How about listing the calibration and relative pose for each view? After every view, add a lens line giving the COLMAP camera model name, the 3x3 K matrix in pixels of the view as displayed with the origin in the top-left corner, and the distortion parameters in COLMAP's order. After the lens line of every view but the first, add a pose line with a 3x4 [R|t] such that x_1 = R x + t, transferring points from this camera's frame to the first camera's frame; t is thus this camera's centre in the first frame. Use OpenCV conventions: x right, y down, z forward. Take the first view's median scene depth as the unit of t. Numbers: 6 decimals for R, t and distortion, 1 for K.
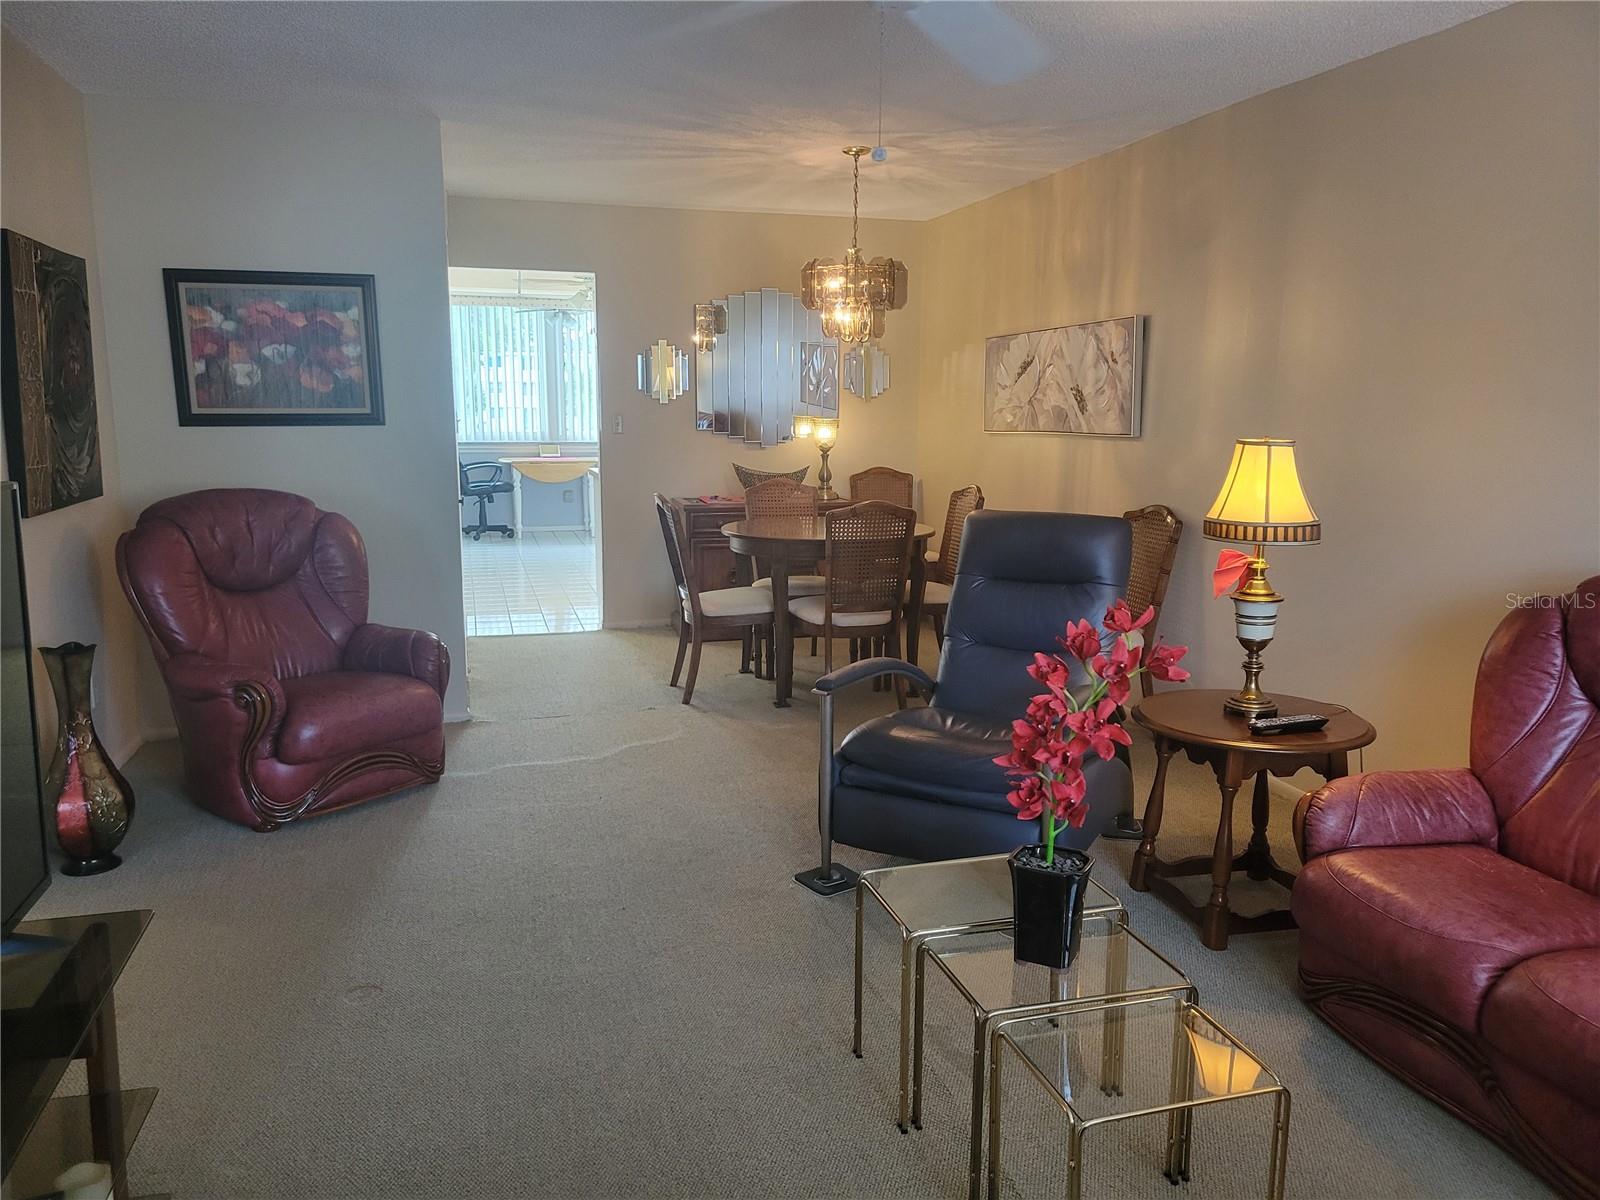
lens RADIAL K [[1219.7, 0, 786.7], [0, 1219.7, 605.4], [0, 0, 1]] dist [0.057321, -0.058256]
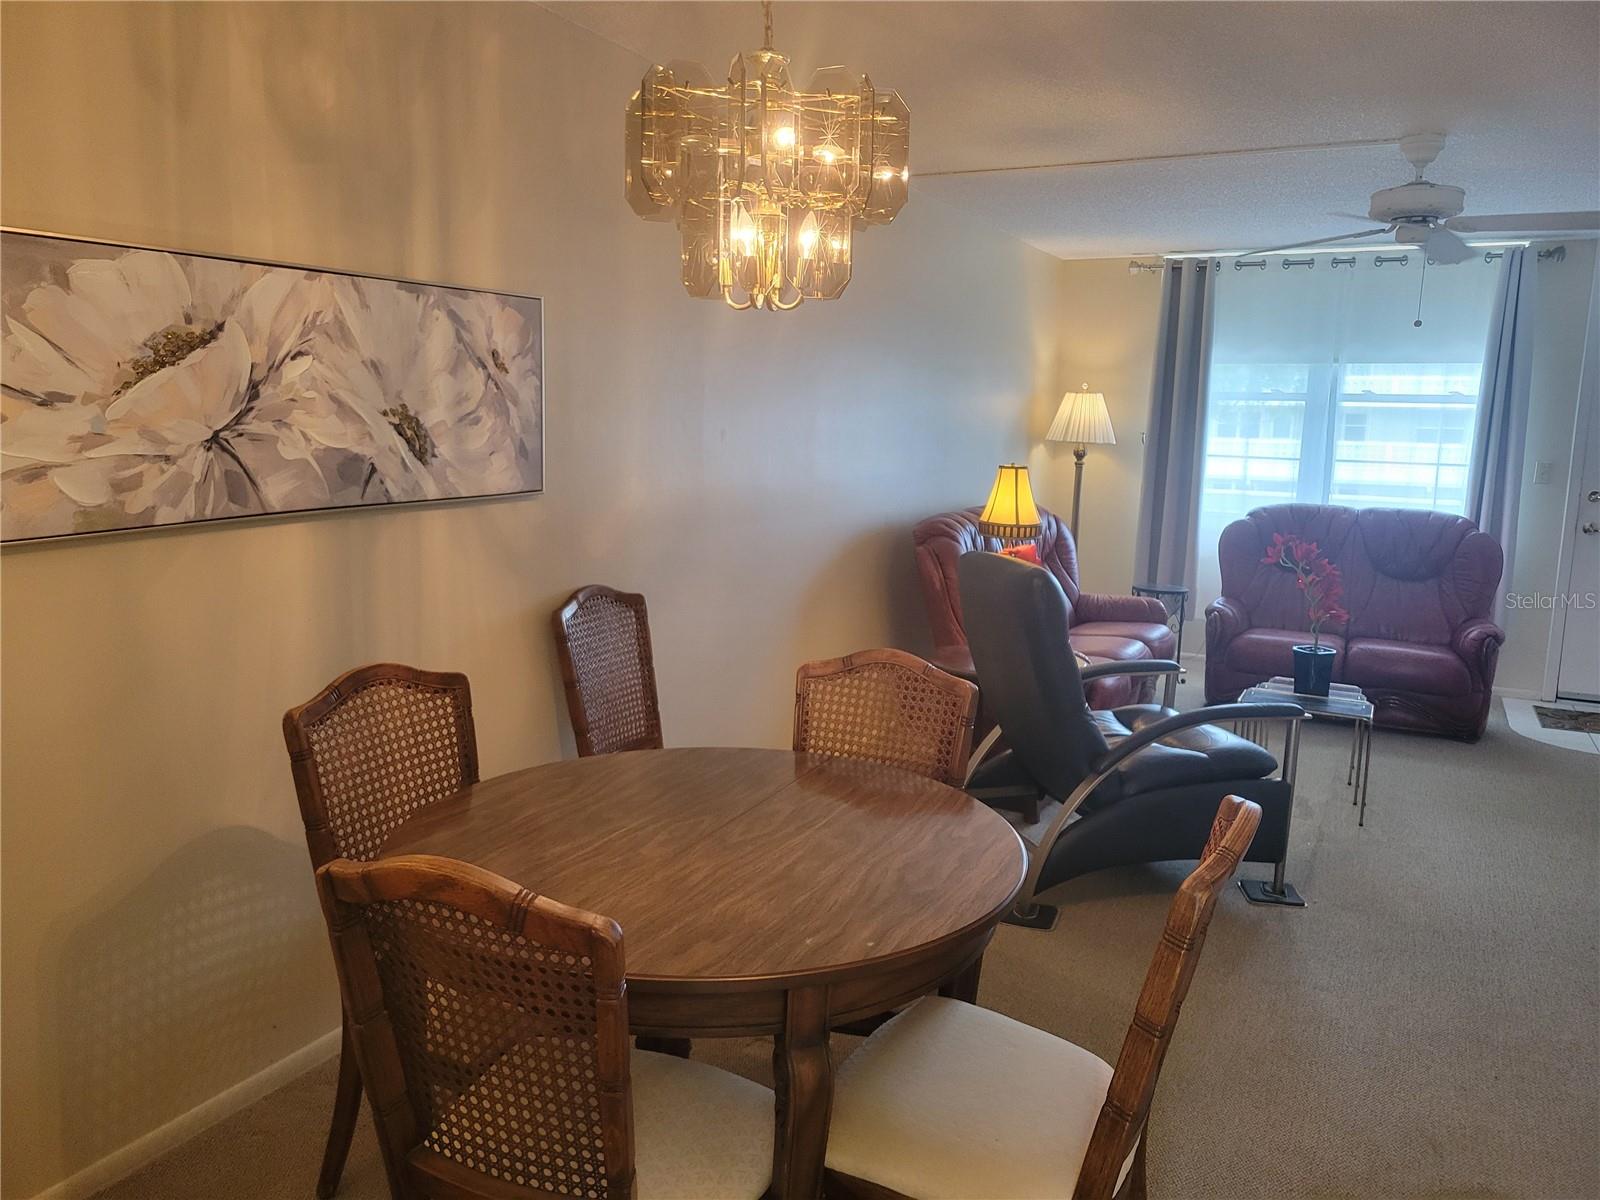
lens RADIAL K [[1219.7, 0, 786.7], [0, 1219.7, 605.4], [0, 0, 1]] dist [0.057321, -0.058256]
pose [[-0.728122, -0.127743, 0.673438, -0.277137], [0.089909, 0.956193, 0.278588, -0.293603], [-0.679525, 0.263395, -0.684740, 1.625721]]
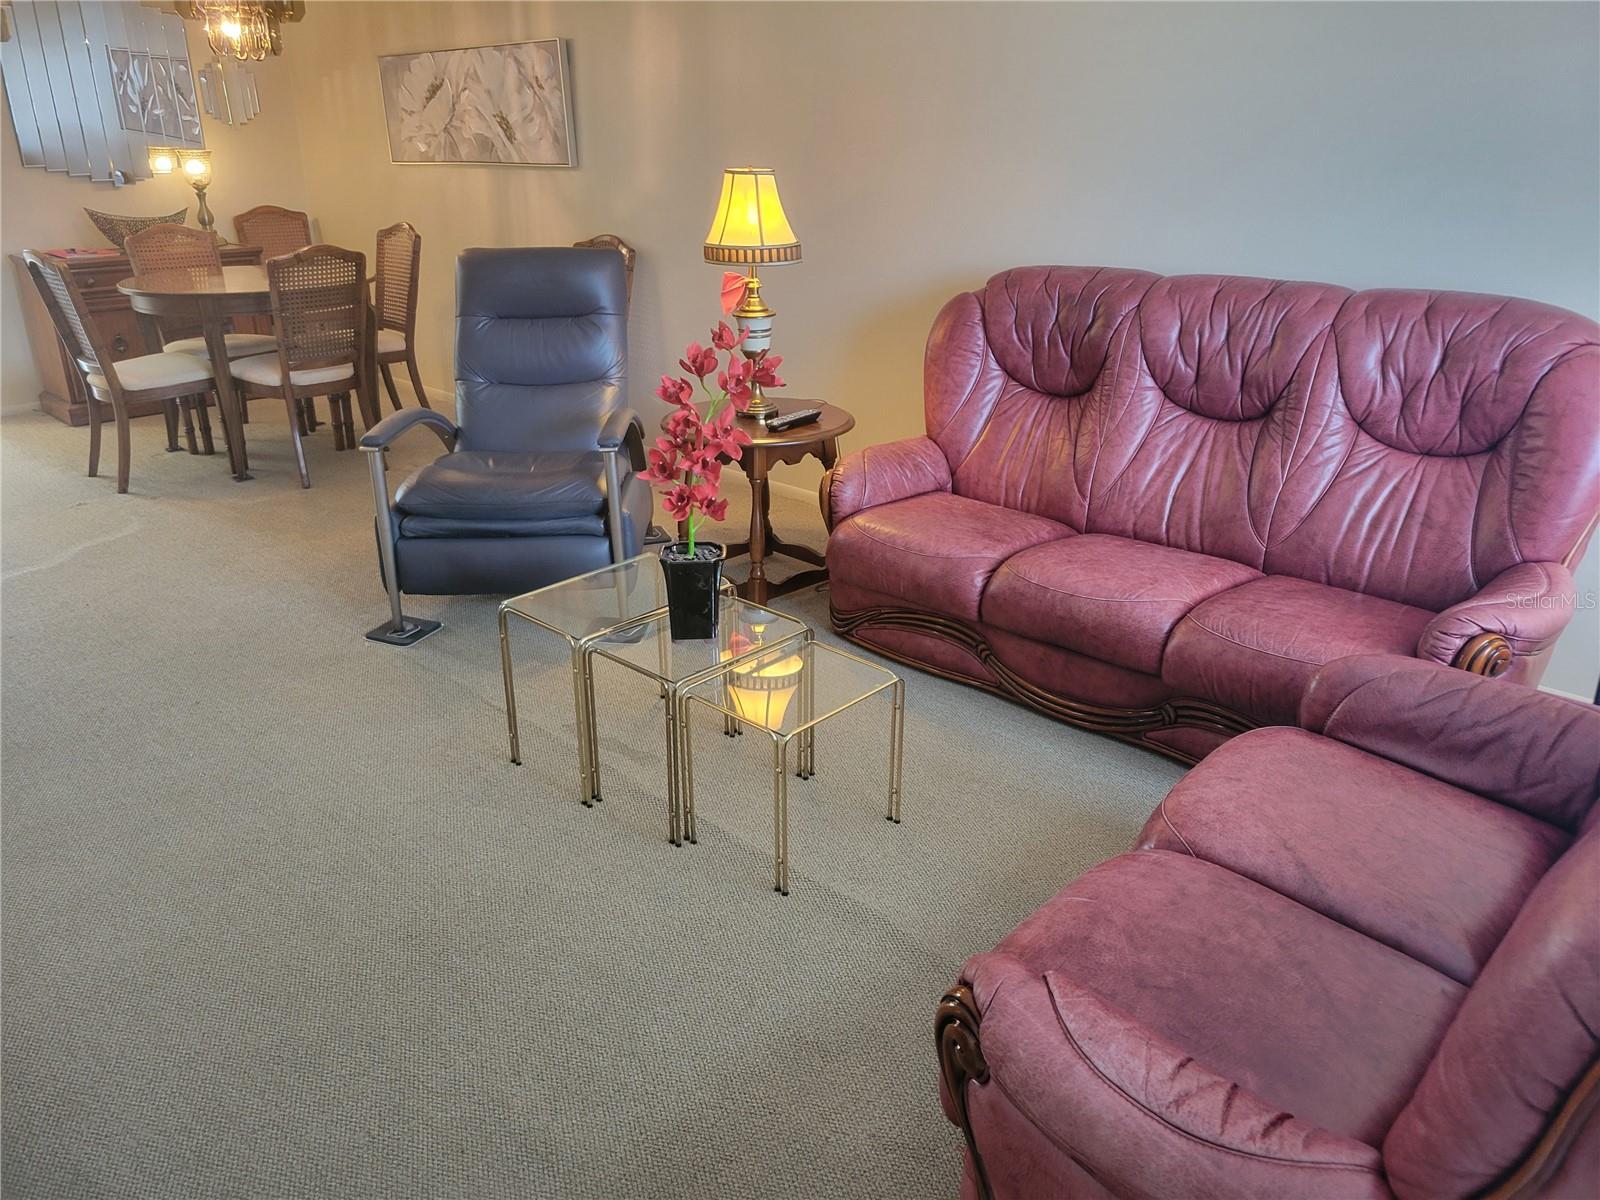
lens RADIAL K [[1219.7, 0, 786.7], [0, 1219.7, 605.4], [0, 0, 1]] dist [0.057321, -0.058256]
pose [[0.857946, -0.197313, 0.474337, -0.148450], [0.094583, 0.968186, 0.231666, -0.003522], [-0.504957, -0.153893, 0.849314, -0.026892]]
